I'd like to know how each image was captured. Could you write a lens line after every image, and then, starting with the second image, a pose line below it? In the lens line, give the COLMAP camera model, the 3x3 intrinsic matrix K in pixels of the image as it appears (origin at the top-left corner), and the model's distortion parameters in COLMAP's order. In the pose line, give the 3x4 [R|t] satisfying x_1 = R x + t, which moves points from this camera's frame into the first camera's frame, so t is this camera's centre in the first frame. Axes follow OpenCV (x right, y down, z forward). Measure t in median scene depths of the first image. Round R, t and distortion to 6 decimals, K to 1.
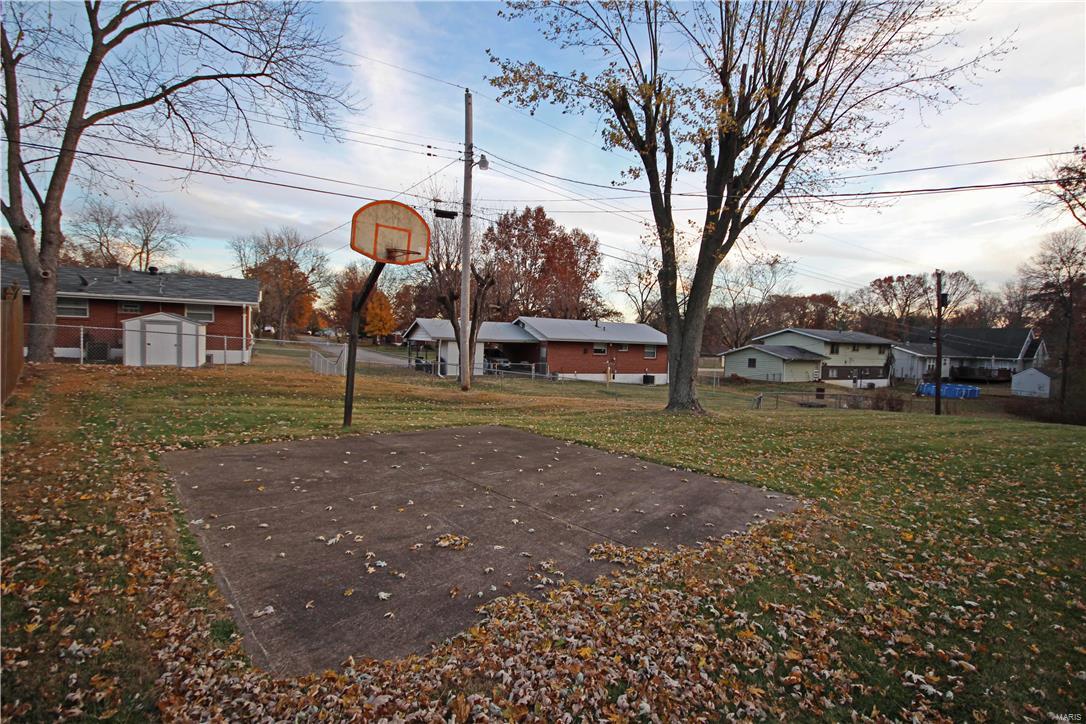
lens RADIAL K [[498.8, 0, 539.0], [0, 498.8, 367.2], [0, 0, 1]] dist [0.002442, -0.006392]
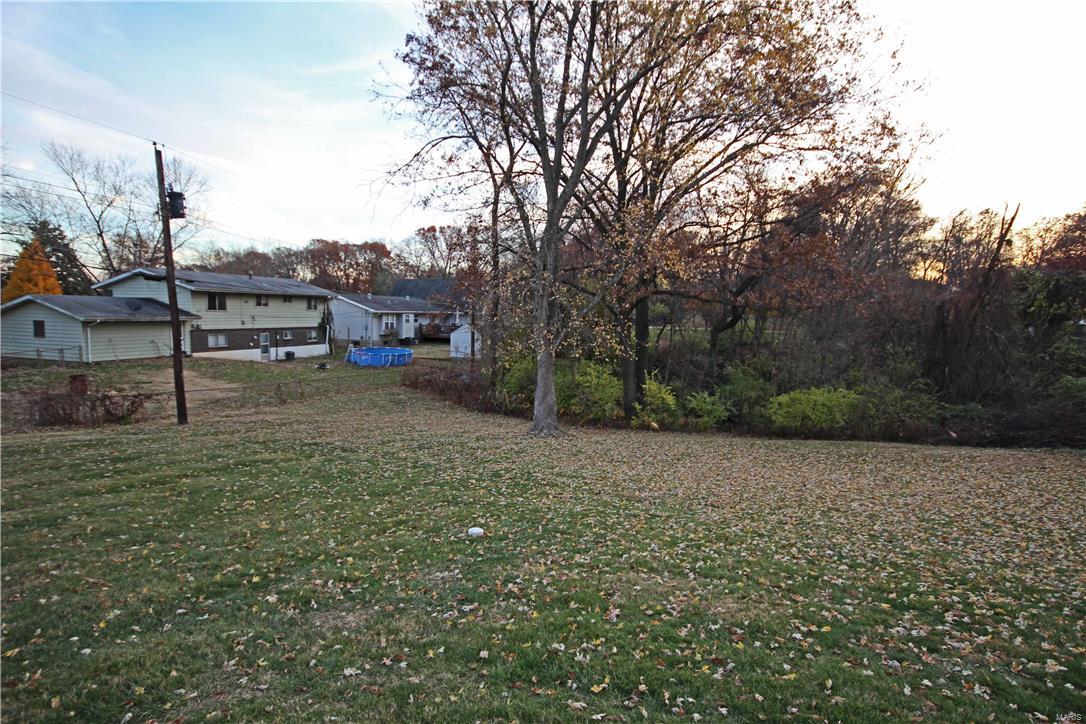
lens RADIAL K [[566.2, 0, 543.0], [0, 566.2, 362.0], [0, 0, 1]] dist [0.015127, -0.000639]
pose [[0.758050, -0.071555, 0.648259, 0.430220], [0.032791, 0.996888, 0.071693, 0.000696], [-0.651371, -0.033089, 0.758037, 0.173425]]
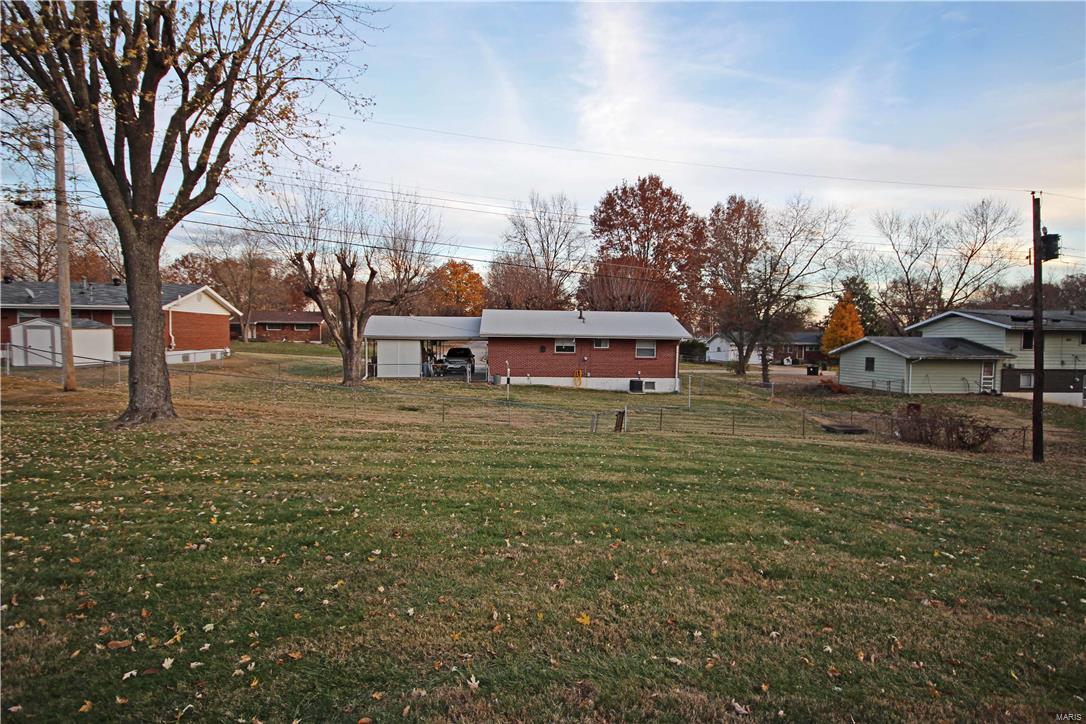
lens RADIAL K [[566.2, 0, 543.0], [0, 566.2, 362.0], [0, 0, 1]] dist [0.015127, -0.000639]
pose [[0.910009, -0.002560, -0.414580, 0.339780], [-0.004002, 0.999880, -0.014958, 0.001600], [0.414569, 0.015271, 0.909890, 0.122057]]
